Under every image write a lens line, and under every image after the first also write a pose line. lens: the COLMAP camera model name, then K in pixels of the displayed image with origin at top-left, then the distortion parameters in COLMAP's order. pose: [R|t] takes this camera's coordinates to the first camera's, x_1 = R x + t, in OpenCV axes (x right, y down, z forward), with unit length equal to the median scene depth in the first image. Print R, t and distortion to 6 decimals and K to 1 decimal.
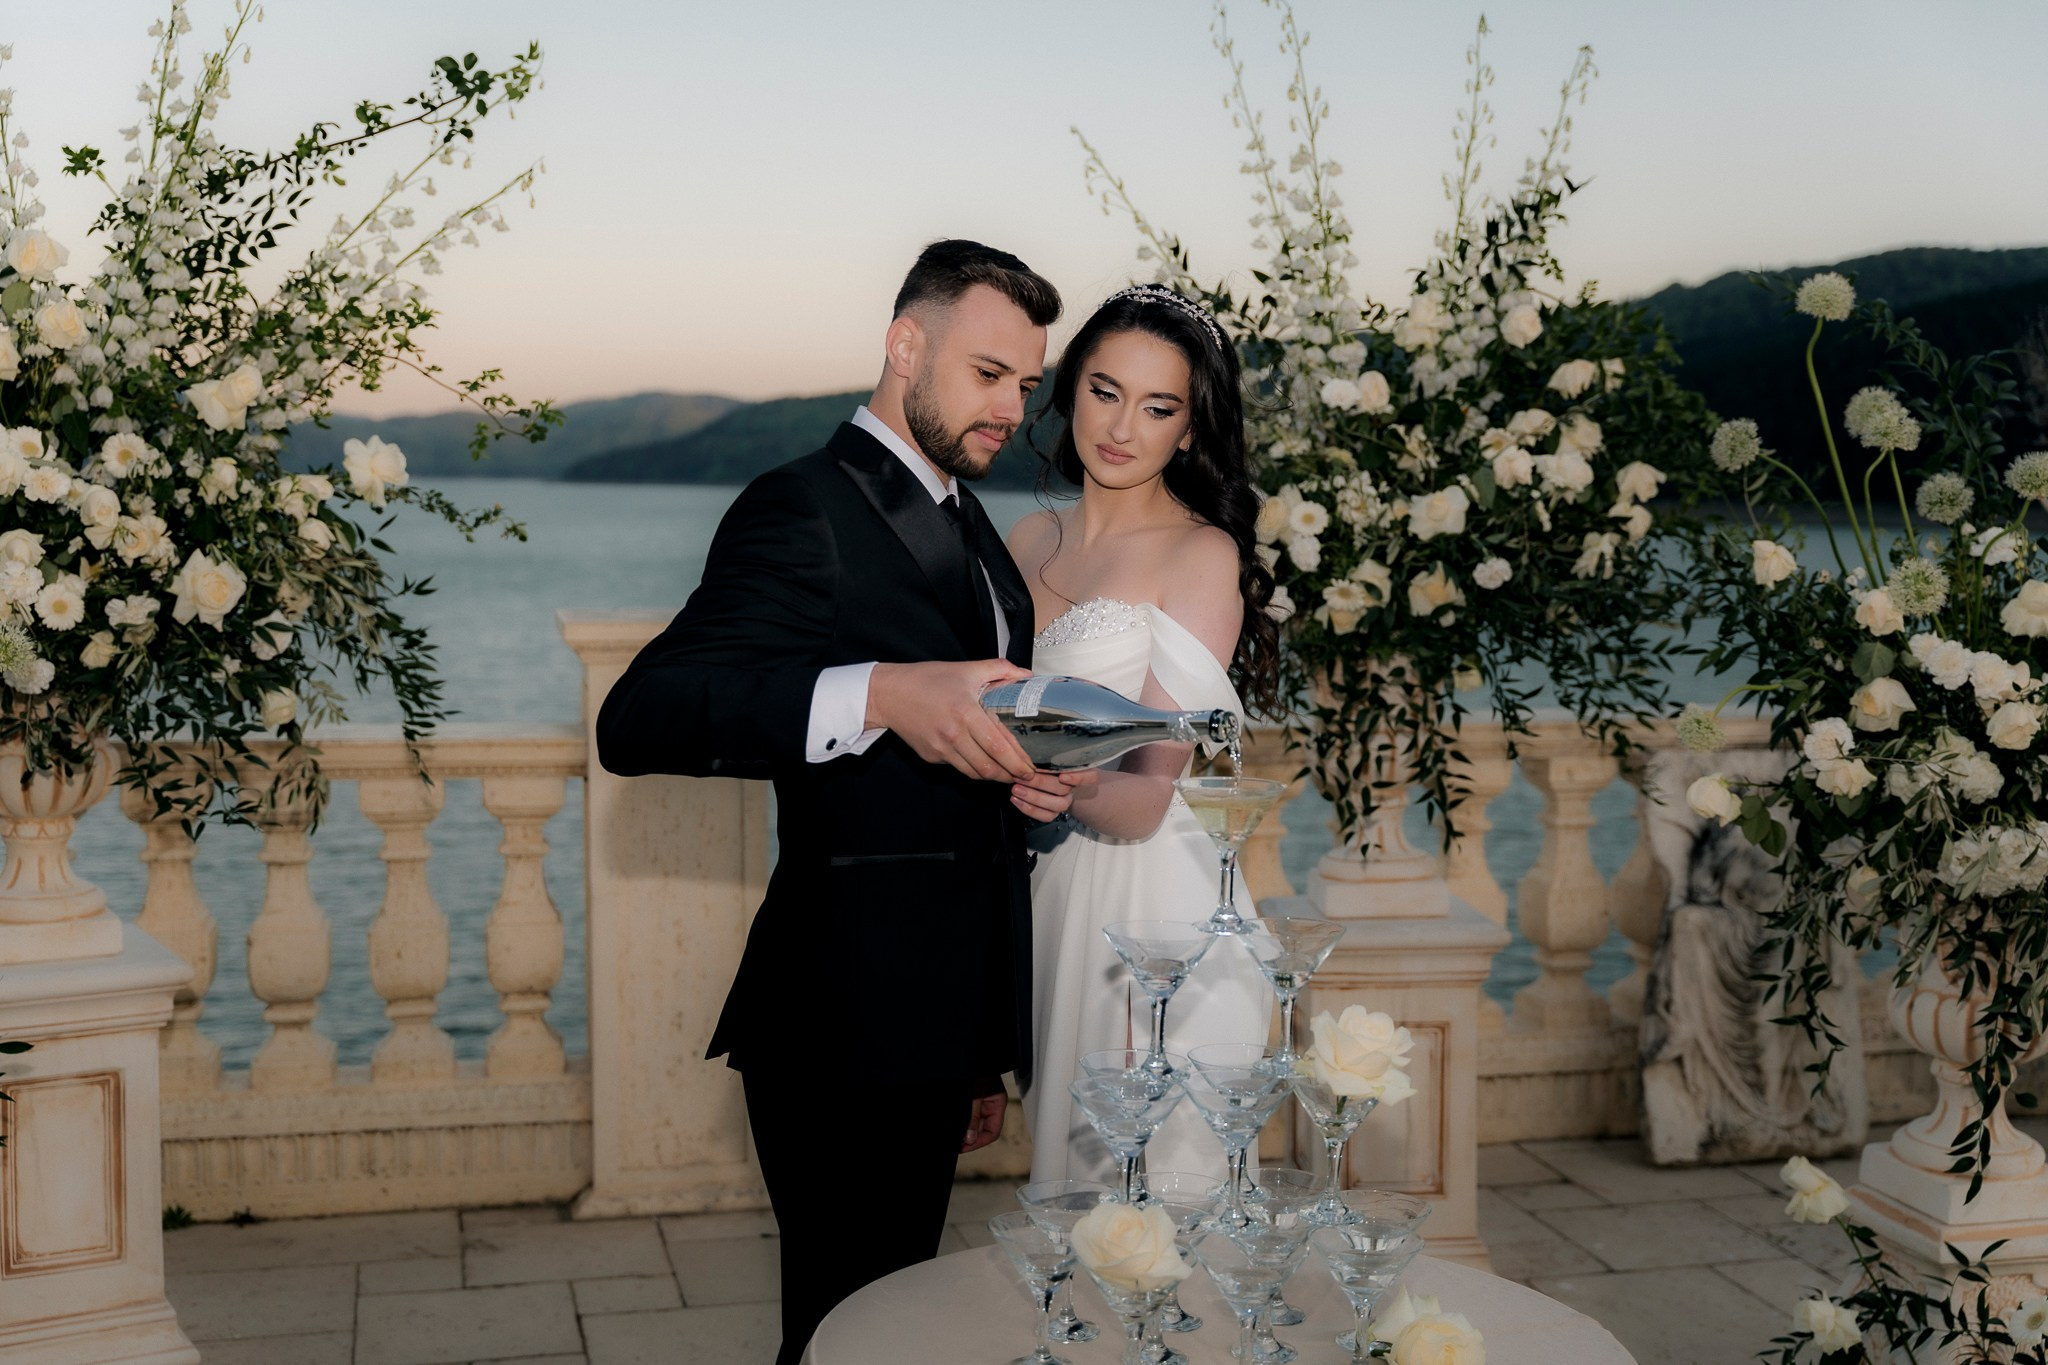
lens RADIAL K [[2397.3, 0, 1024.0], [0, 2397.3, 682.5], [0, 0, 1]] dist [0.007888, -0.037031]
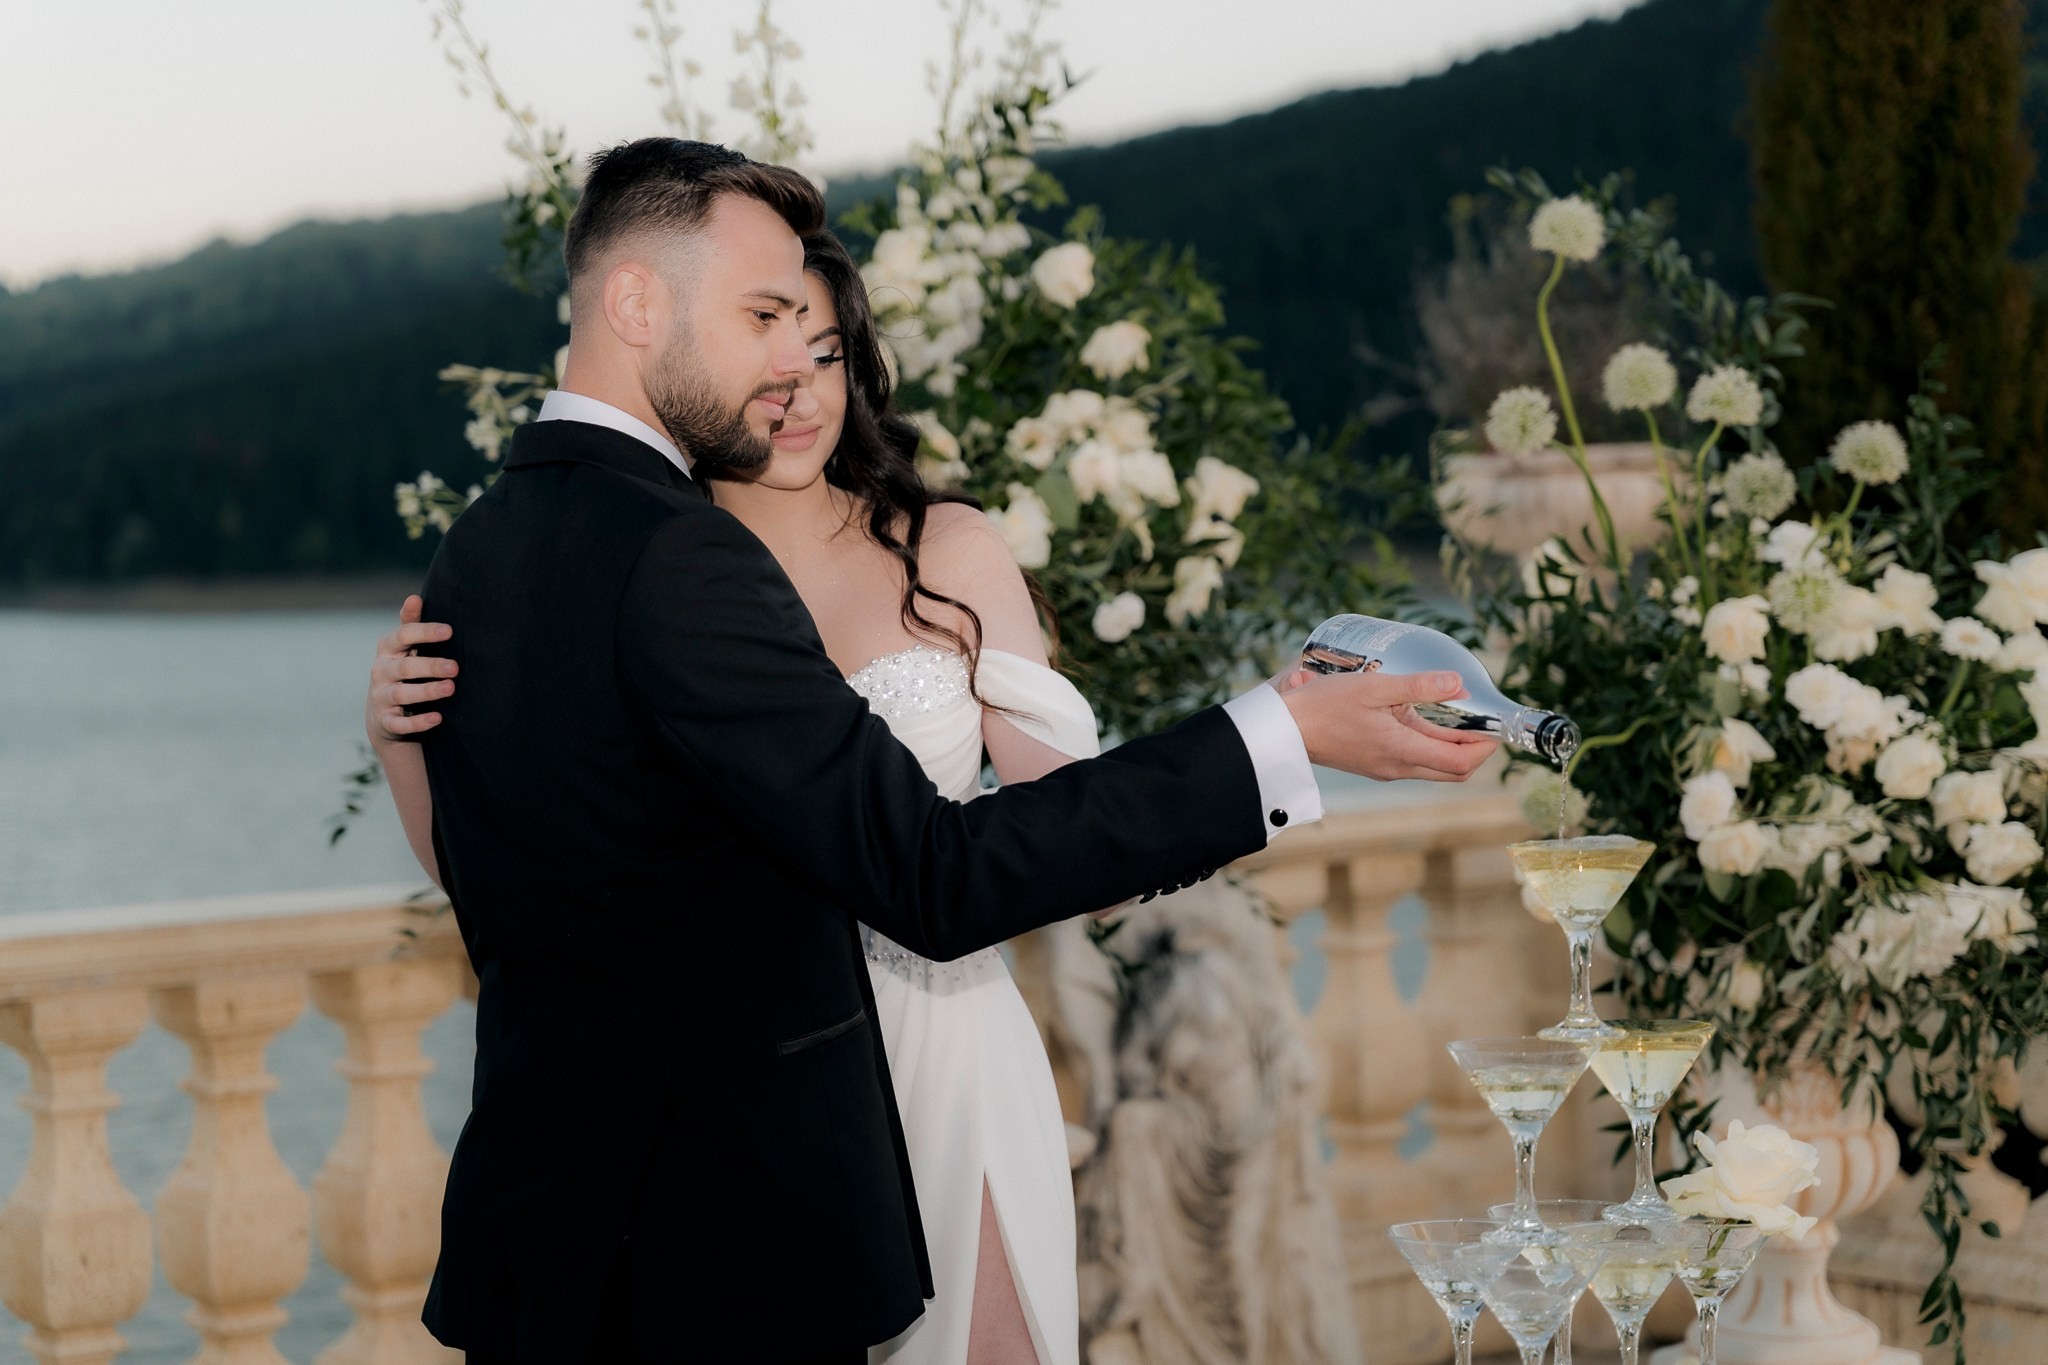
lens RADIAL K [[3856.5, 0, 1023.4], [0, 3856.5, 688.7], [0, 0, 1]] dist [0.401517, -2.864466]
pose [[0.896924, -0.052409, 0.439068, -0.326310], [0.074544, 0.996661, -0.033313, 0.011121], [-0.435856, 0.062609, 0.897836, -0.018292]]
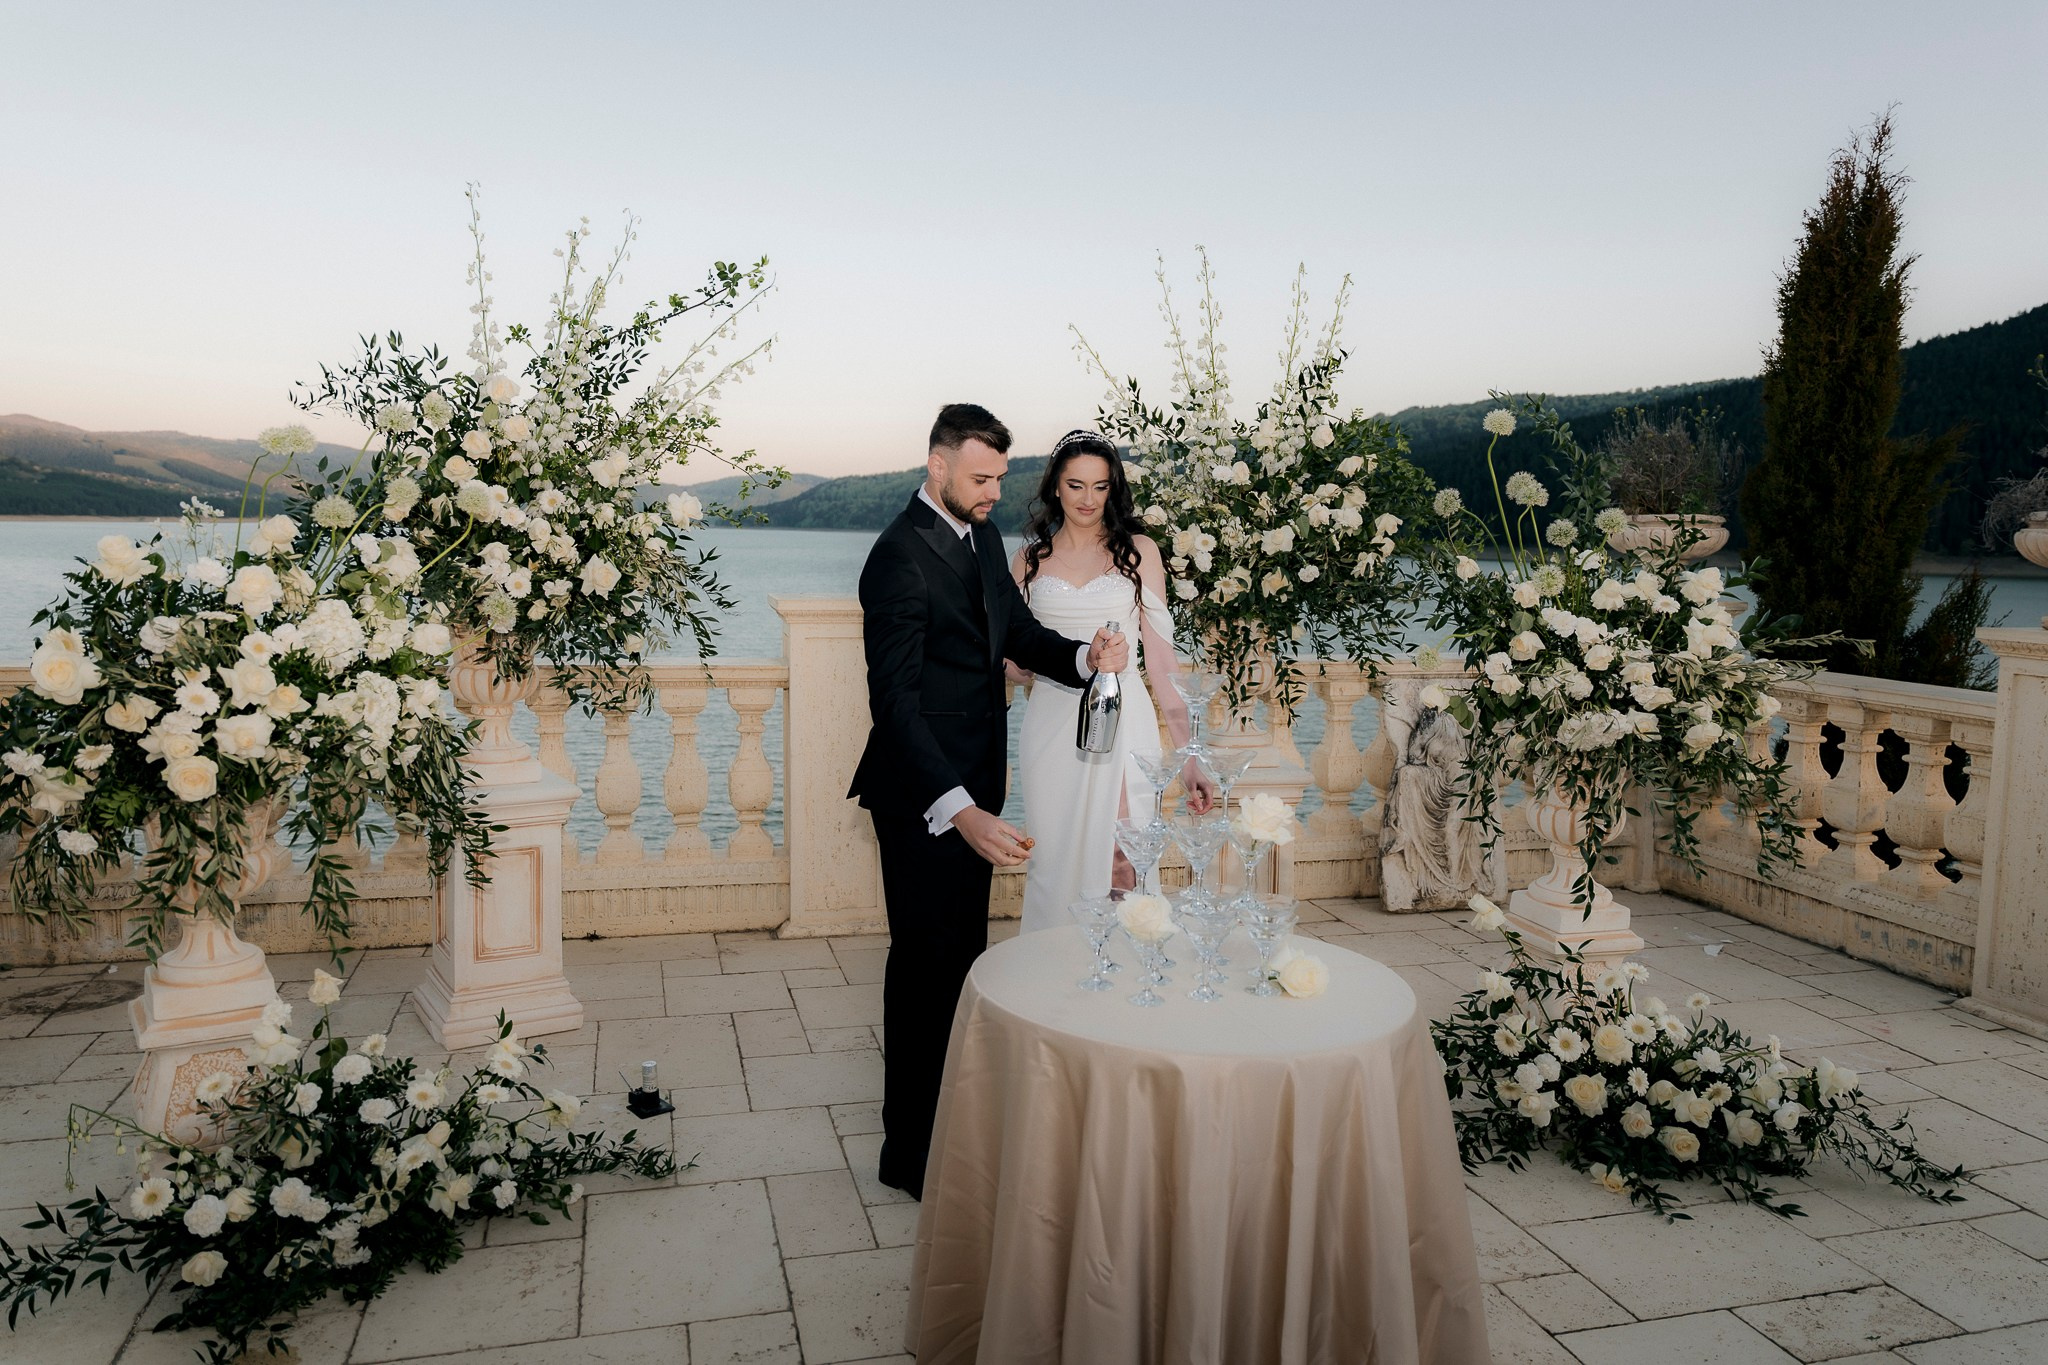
lens RADIAL K [[1429.2, 0, 1012.1], [0, 1429.2, 651.3], [0, 0, 1]] dist [-0.001828, -0.000767]
pose [[0.999879, 0.006835, 0.013983, -0.040147], [-0.006863, 0.999975, 0.001955, 0.011560], [-0.013969, -0.002050, 0.999900, -0.066442]]
